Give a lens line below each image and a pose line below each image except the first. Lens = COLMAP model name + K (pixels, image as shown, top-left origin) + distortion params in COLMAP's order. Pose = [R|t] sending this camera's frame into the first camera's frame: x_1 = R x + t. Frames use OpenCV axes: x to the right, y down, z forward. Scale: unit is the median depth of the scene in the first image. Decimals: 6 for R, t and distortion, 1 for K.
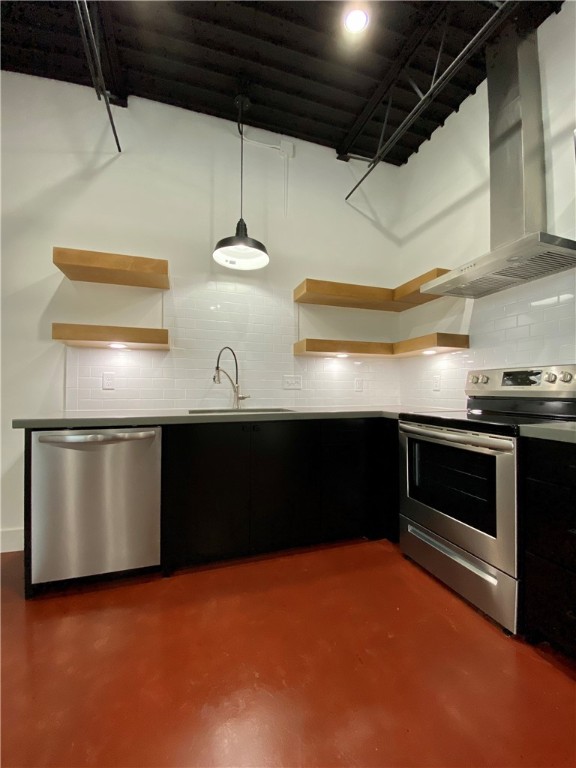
lens RADIAL K [[309.1, 0, 288.5], [0, 309.1, 387.4], [0, 0, 1]] dist [-0.012719, -0.007566]
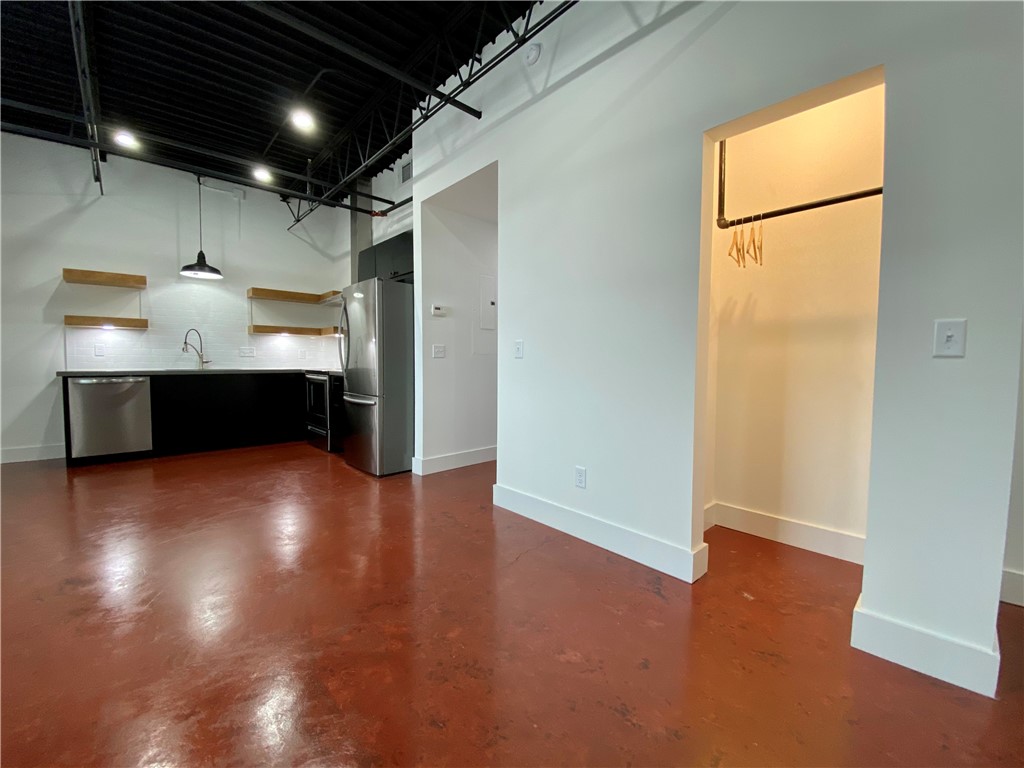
lens RADIAL K [[412.1, 0, 513.9], [0, 412.1, 380.8], [0, 0, 1]] dist [-0.012719, -0.007566]
pose [[0.898237, -0.015774, 0.439228, 0.380147], [-0.008810, 0.998509, 0.053874, 0.003940], [-0.439423, -0.052261, 0.896759, -1.710381]]
